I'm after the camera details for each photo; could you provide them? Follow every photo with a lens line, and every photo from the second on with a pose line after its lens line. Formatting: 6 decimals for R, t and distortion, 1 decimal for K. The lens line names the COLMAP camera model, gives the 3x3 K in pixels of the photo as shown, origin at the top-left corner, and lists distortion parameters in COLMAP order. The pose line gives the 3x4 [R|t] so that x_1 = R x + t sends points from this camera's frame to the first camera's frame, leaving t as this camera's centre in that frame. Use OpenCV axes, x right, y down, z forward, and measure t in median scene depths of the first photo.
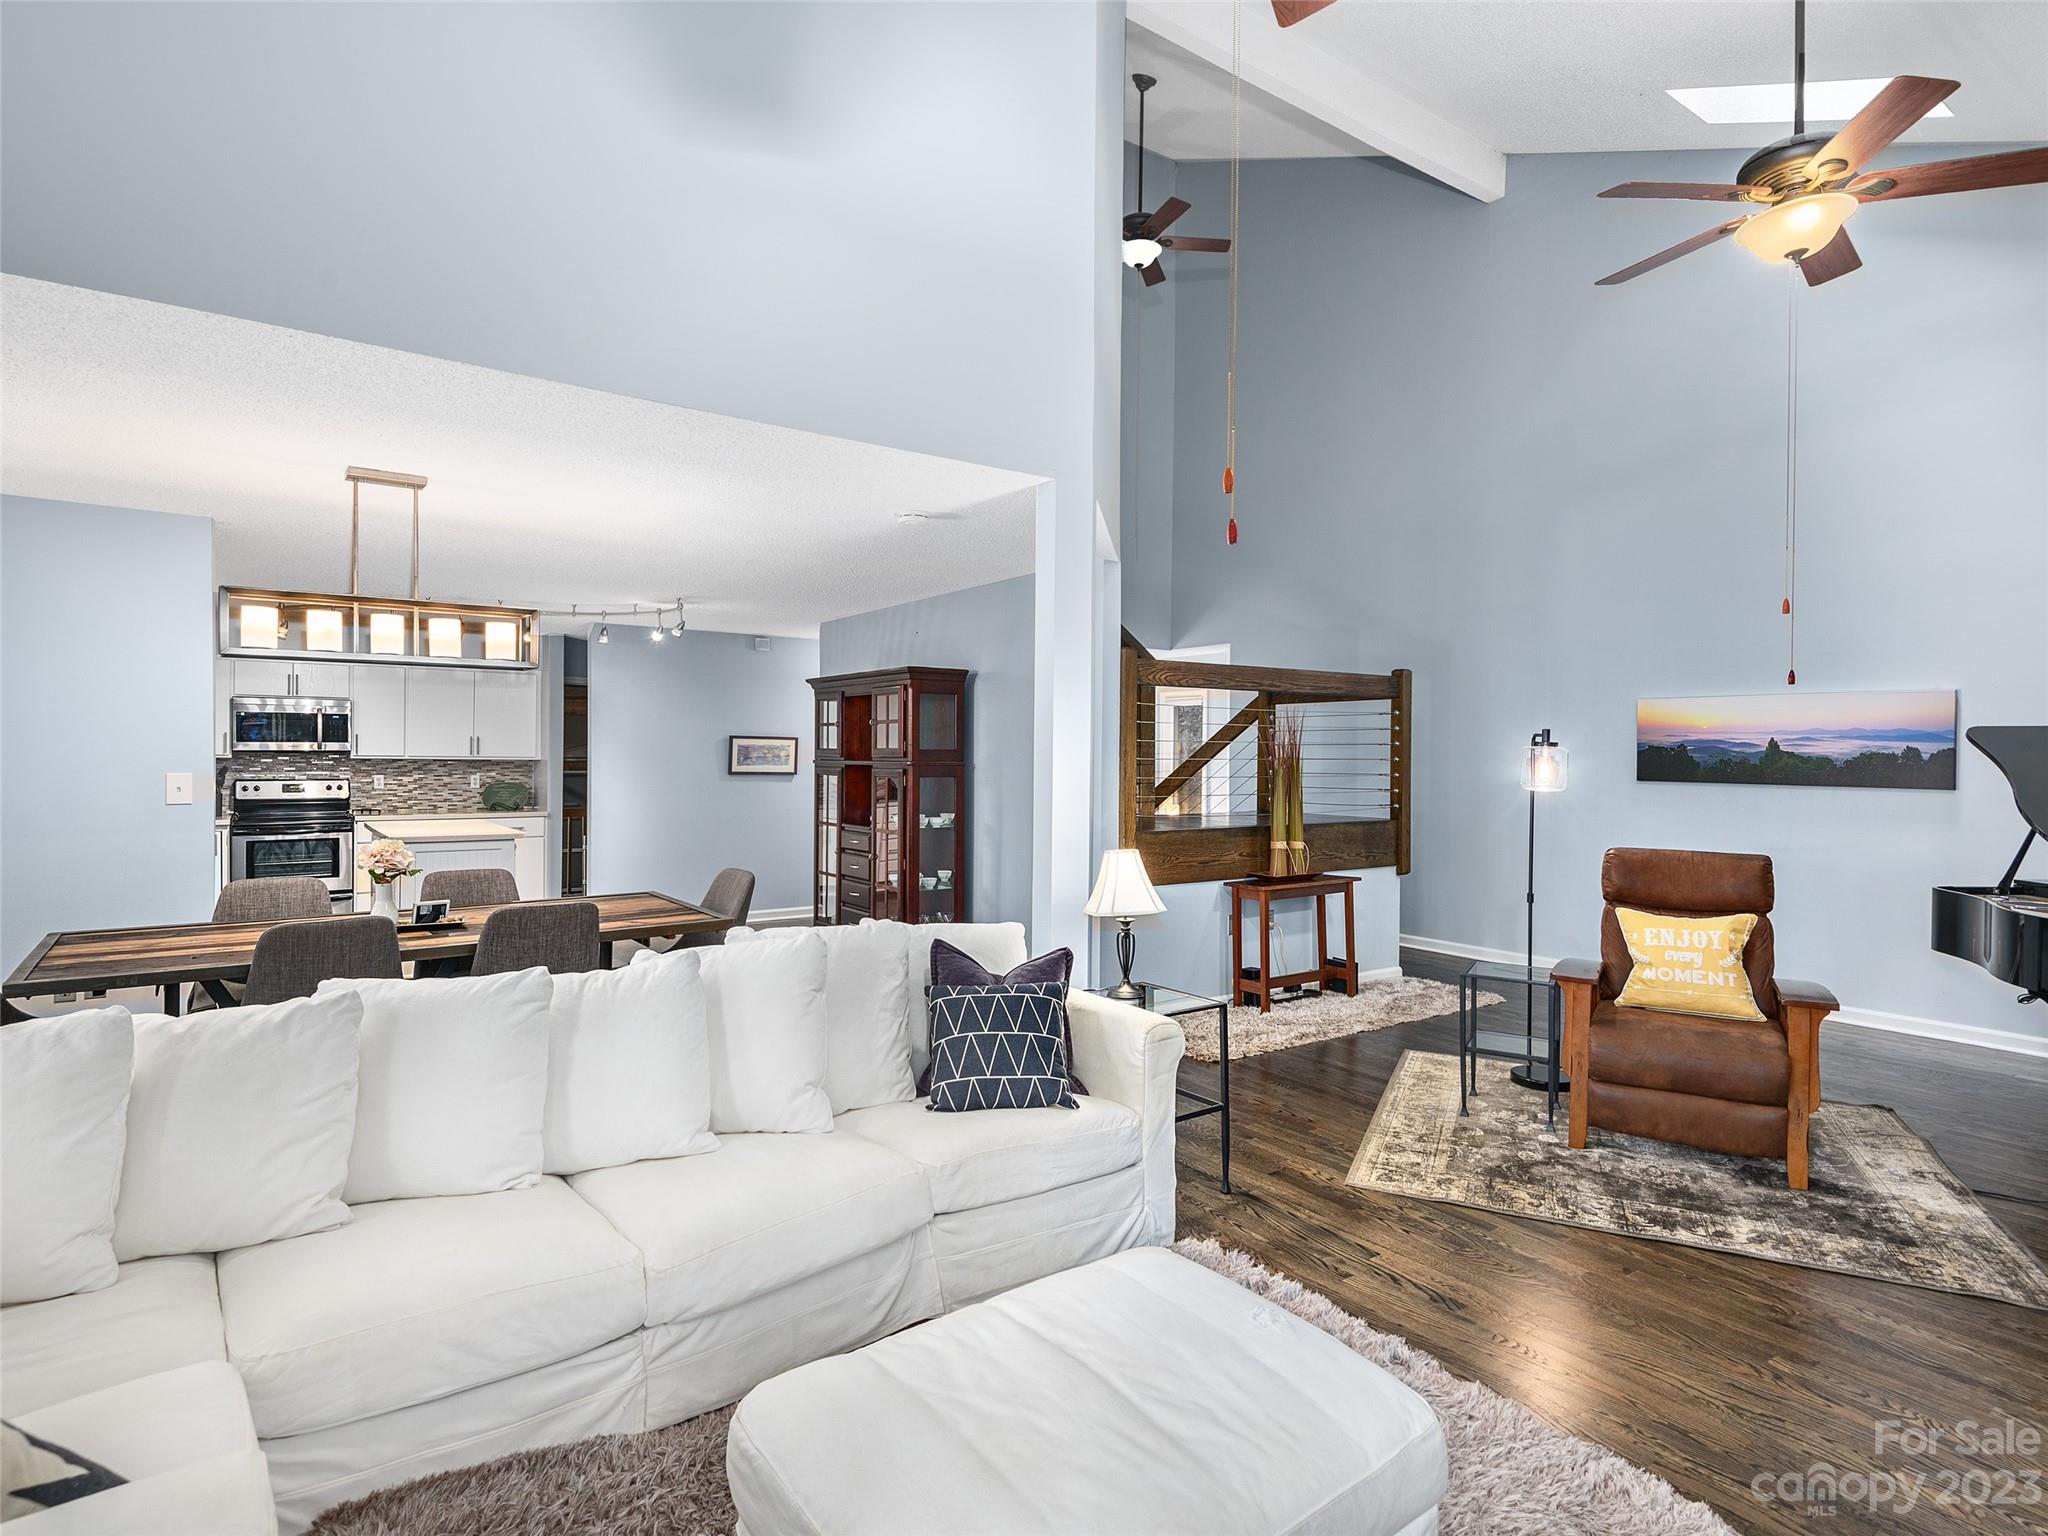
lens RADIAL K [[1056.3, 0, 1025.1], [0, 1056.3, 757.0], [0, 0, 1]] dist [0.004844, -0.010441]
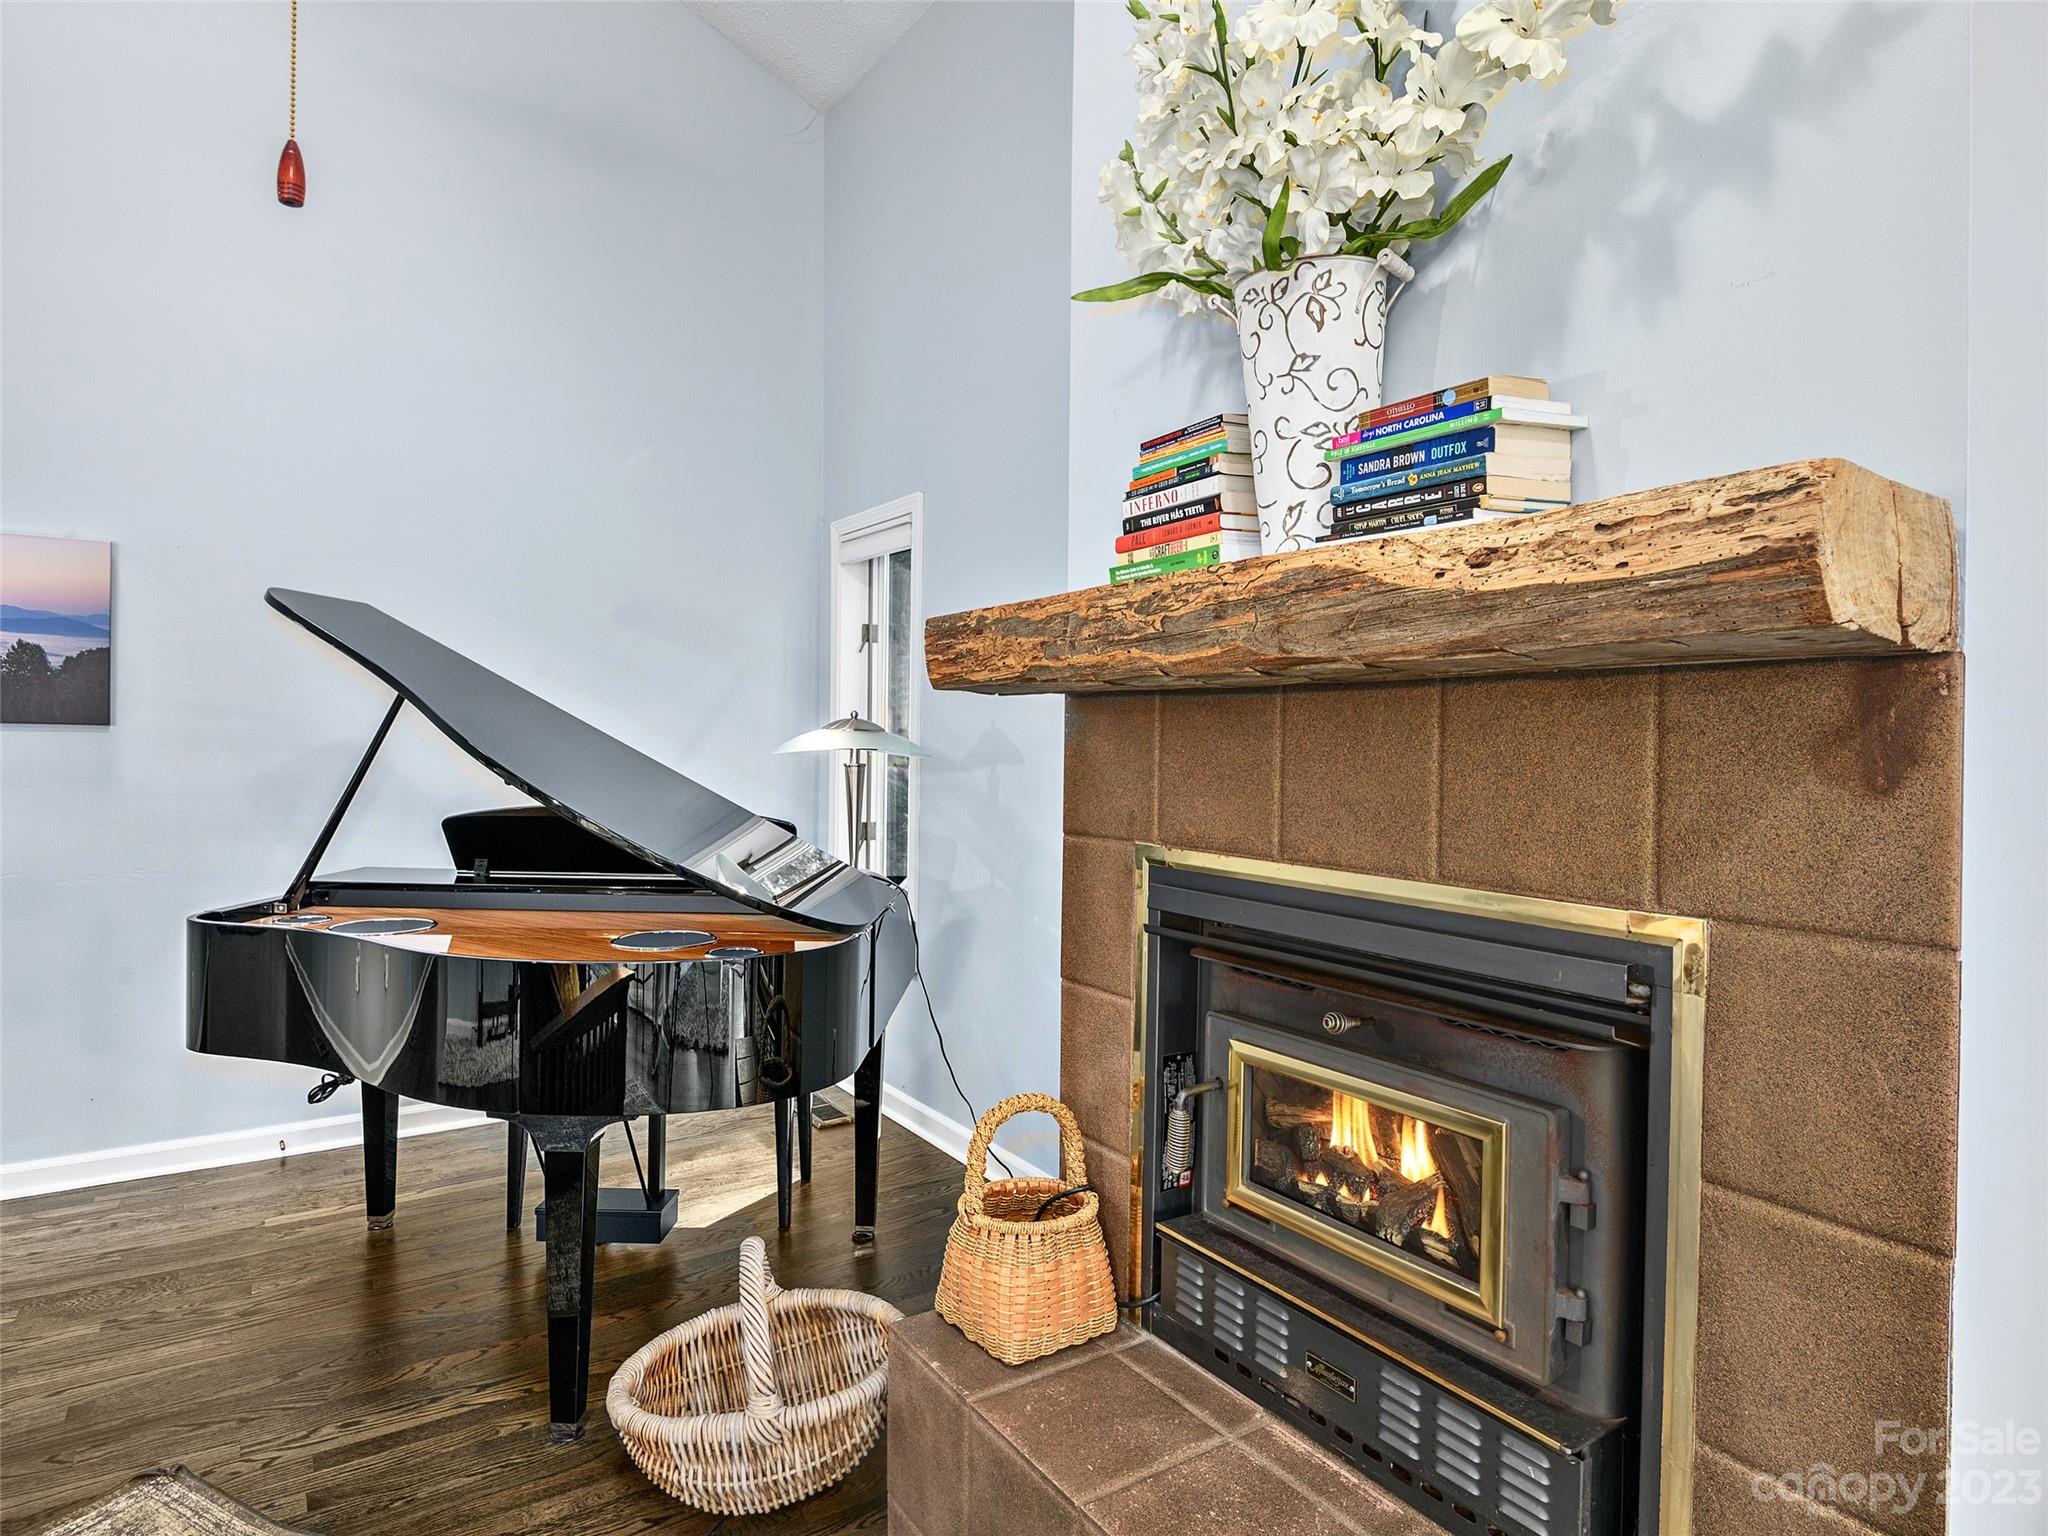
lens RADIAL K [[1143.9, 0, 1014.7], [0, 1143.9, 741.4], [0, 0, 1]] dist [0.000431, -0.000091]
pose [[0.014593, -0.010532, 0.999838, 0.287337], [-0.010061, 0.999892, 0.010680, 0.027488], [-0.999843, -0.010215, 0.014485, 0.506150]]
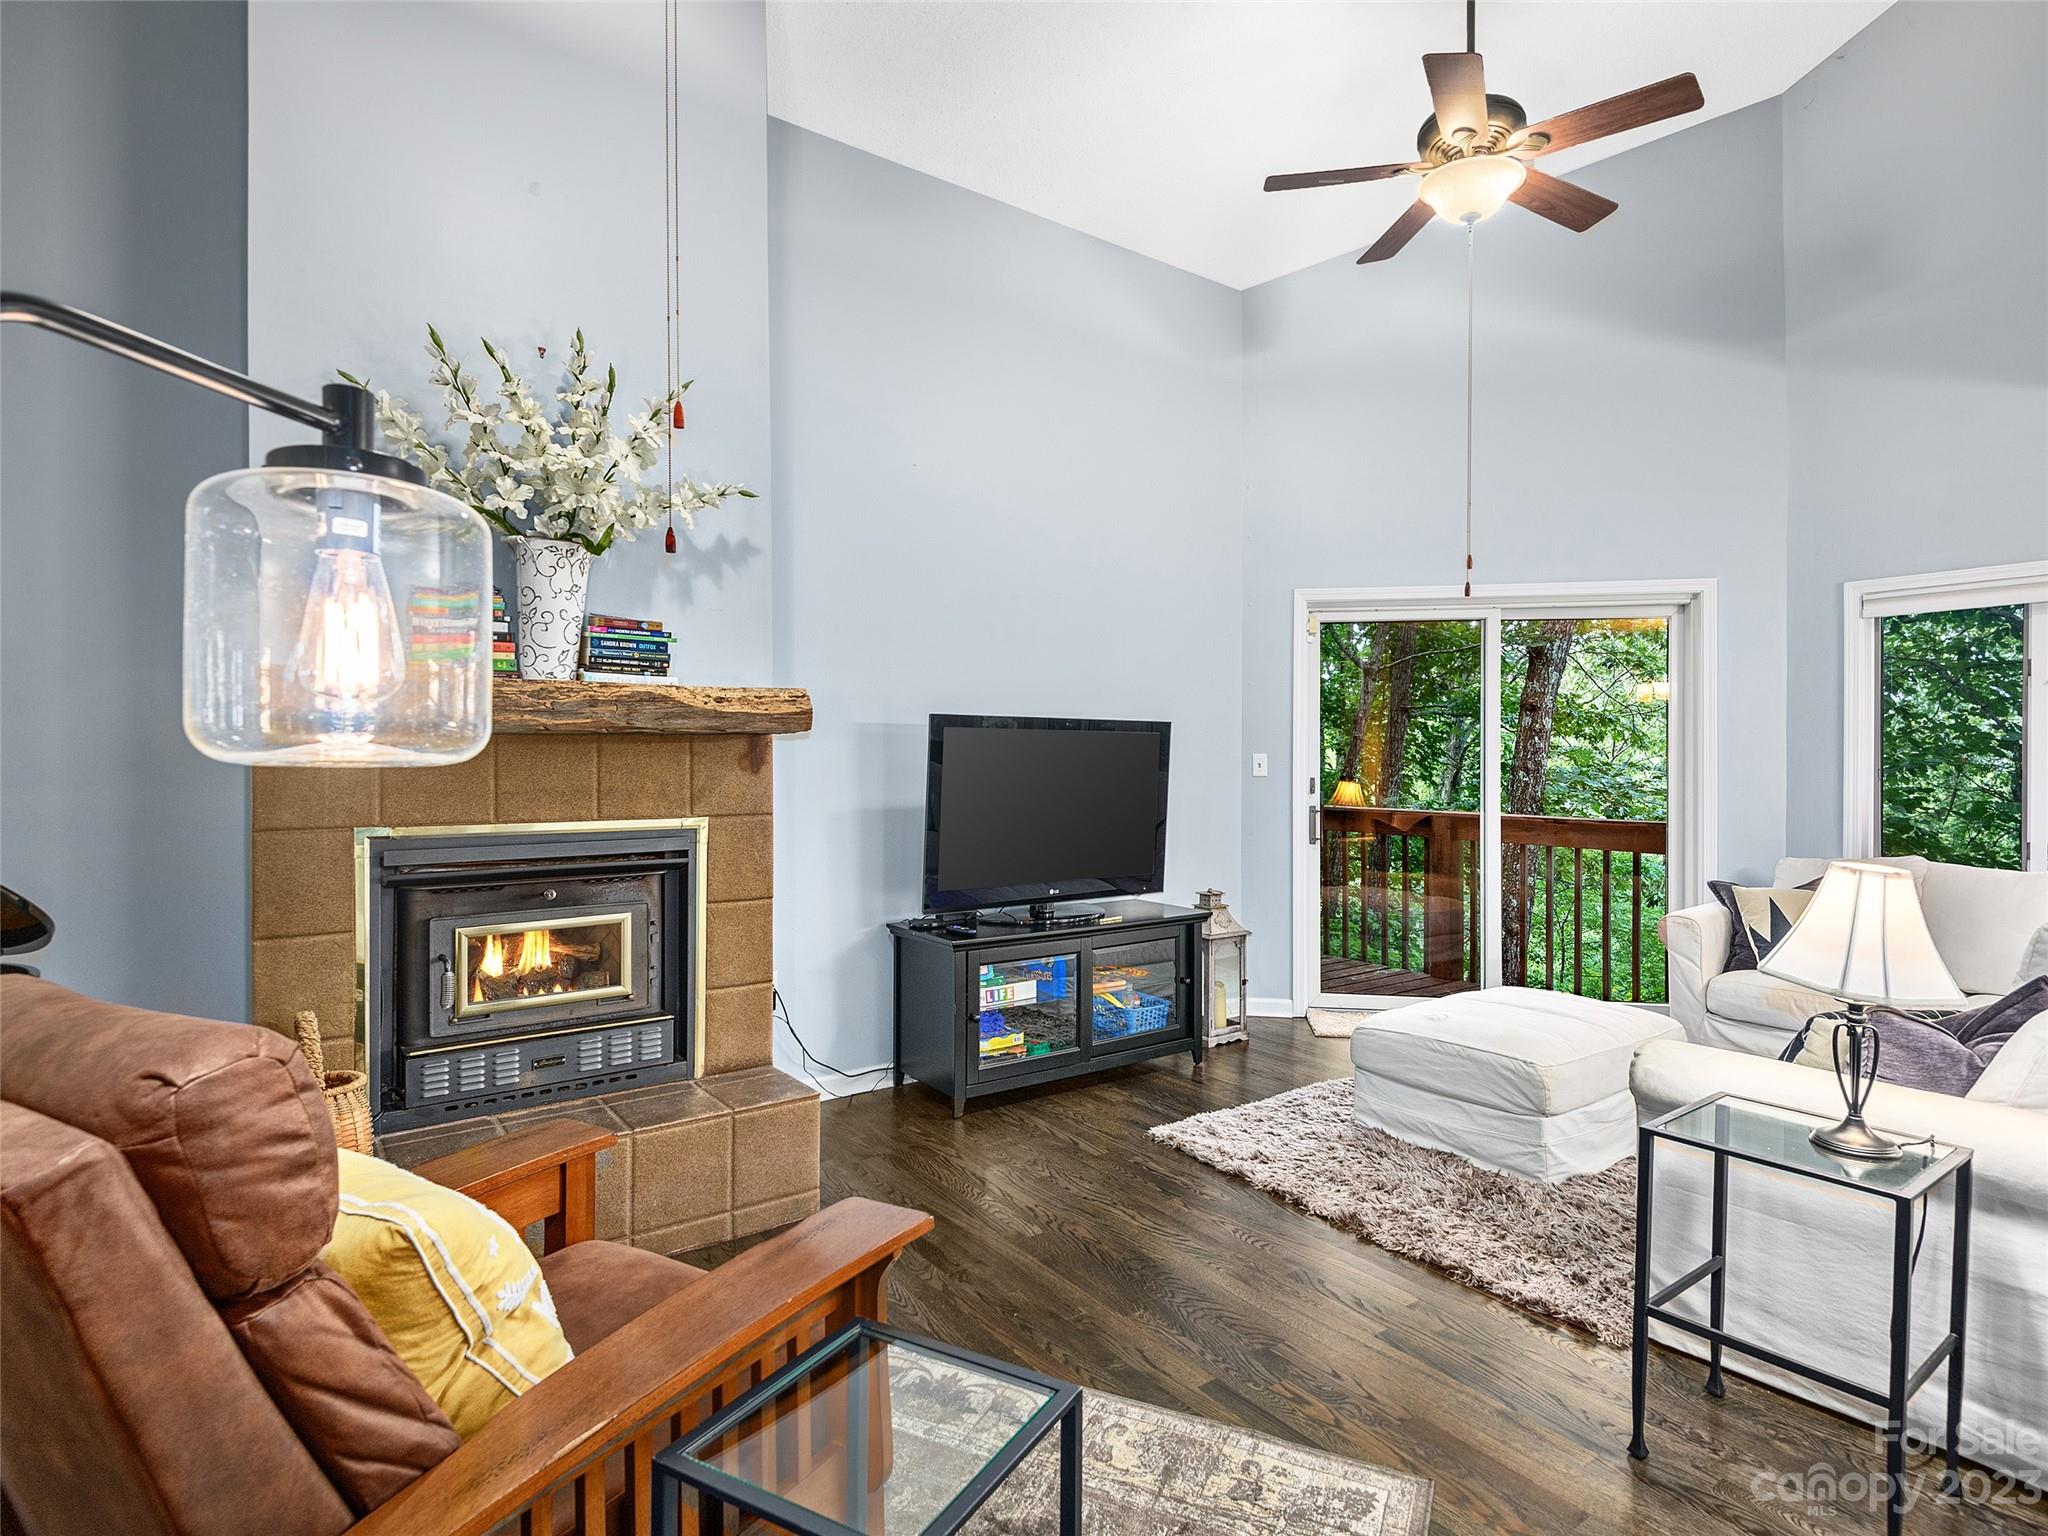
lens RADIAL K [[1056.3, 0, 1017.6], [0, 1056.3, 763.7], [0, 0, 1]] dist [0.004844, -0.010441]
pose [[-0.999843, -0.010953, -0.013907, 0.333555], [-0.011118, 0.999868, 0.011847, 0.022673], [0.013775, 0.012000, -0.999833, 0.961571]]
